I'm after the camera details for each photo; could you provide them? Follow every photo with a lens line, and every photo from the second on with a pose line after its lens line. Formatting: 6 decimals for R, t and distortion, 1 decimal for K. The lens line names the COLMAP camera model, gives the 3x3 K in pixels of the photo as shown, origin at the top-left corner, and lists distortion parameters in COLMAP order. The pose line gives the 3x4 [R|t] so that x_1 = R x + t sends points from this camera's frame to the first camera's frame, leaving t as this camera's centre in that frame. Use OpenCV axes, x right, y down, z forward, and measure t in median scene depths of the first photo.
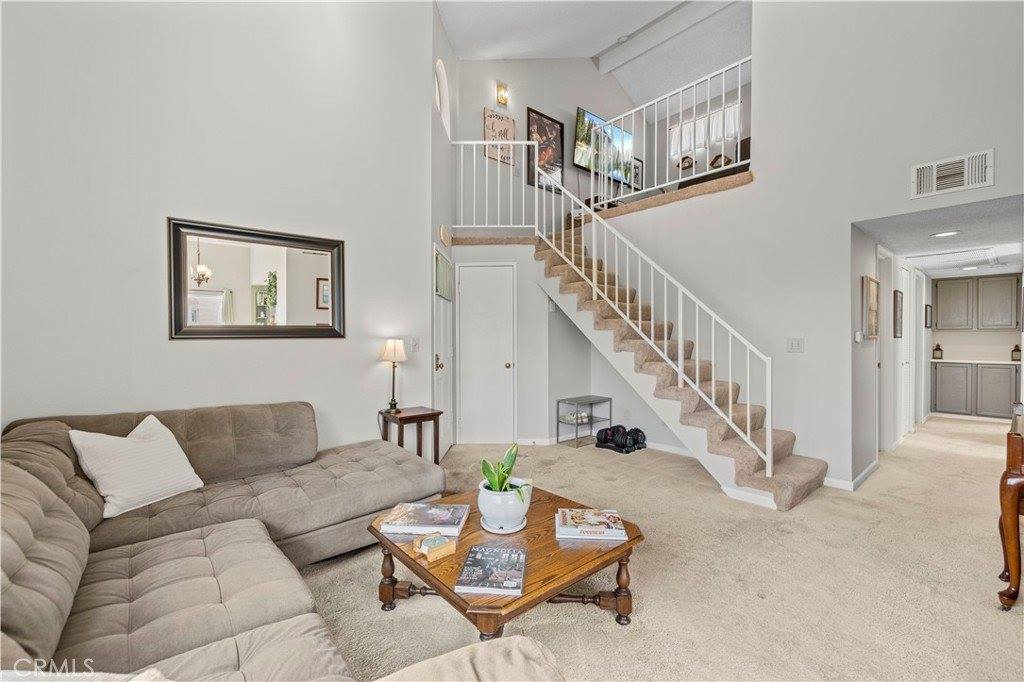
lens RADIAL K [[437.5, 0, 513.7], [0, 437.5, 343.2], [0, 0, 1]] dist [0.004997, -0.000193]
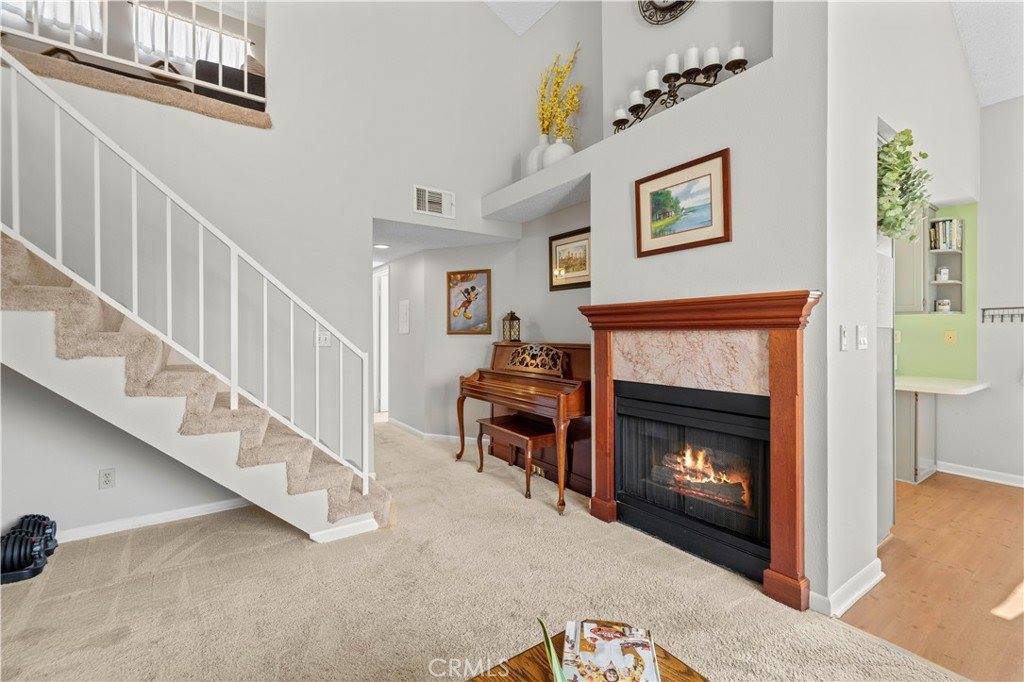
lens RADIAL K [[437.5, 0, 508.6], [0, 437.5, 332.4], [0, 0, 1]] dist [0.004997, -0.000193]
pose [[0.117779, 0.004497, 0.993030, -0.189932], [0.013035, 0.999897, -0.006074, 0.001319], [-0.992954, 0.013660, 0.117708, 0.540313]]
